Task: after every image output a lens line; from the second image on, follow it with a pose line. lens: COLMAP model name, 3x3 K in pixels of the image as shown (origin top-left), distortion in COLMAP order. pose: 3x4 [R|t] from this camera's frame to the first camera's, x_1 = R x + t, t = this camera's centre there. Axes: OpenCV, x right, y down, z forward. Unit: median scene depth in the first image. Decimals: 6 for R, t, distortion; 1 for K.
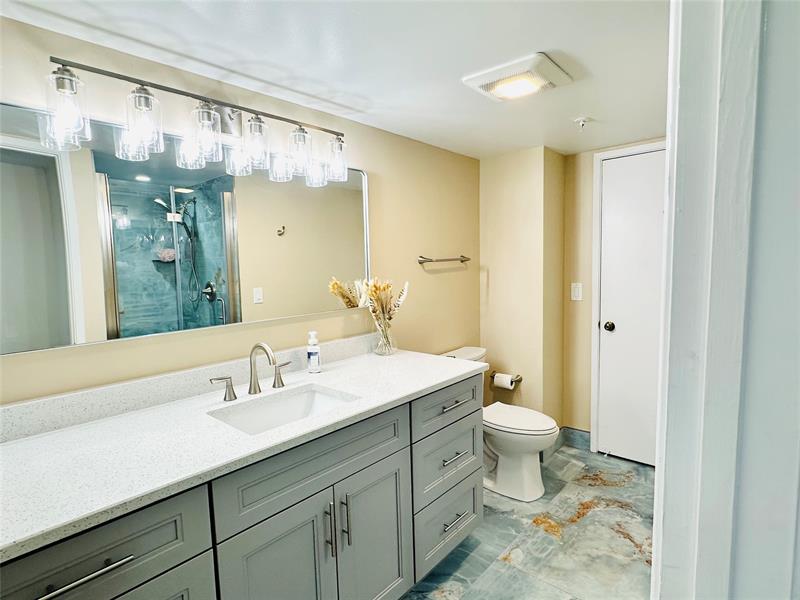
lens RADIAL K [[424.5, 0, 400.7], [0, 424.5, 302.1], [0, 0, 1]] dist [0.004461, 0.000929]
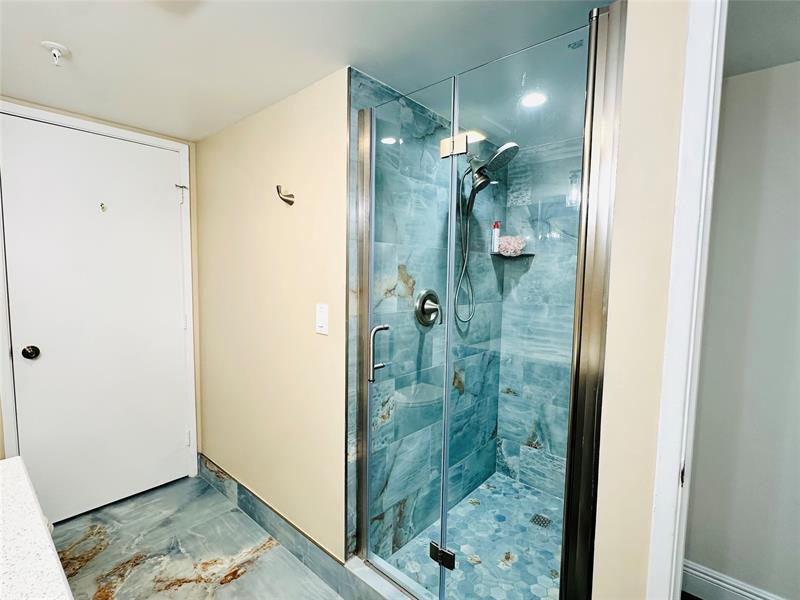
lens RADIAL K [[388.6, 0, 399.5], [0, 388.6, 299.1], [0, 0, 1]] dist [0.001915, 0.000396]
pose [[-0.009758, -0.046833, 0.998855, -0.219635], [0.075952, 0.995982, 0.047441, -0.021291], [-0.997064, 0.076328, -0.006162, 0.498374]]
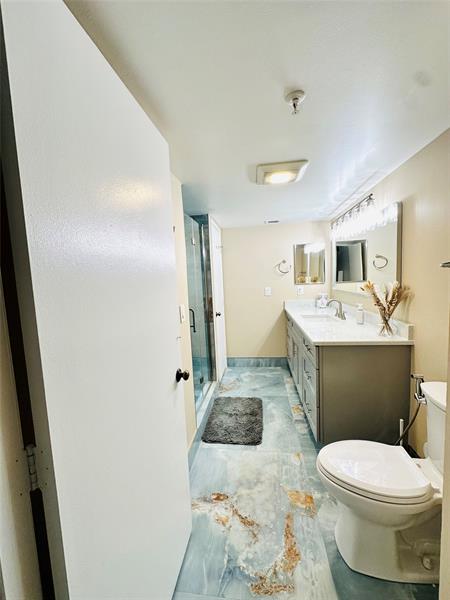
lens RADIAL K [[241.6, 0, 225.7], [0, 241.6, 299.6], [0, 0, 1]] dist [-0.000295, -0.000059]
pose [[-0.826863, 0.112749, -0.550986, 0.828042], [0.014288, 0.983593, 0.179832, -0.143940], [0.562222, 0.140824, -0.814908, 1.356397]]
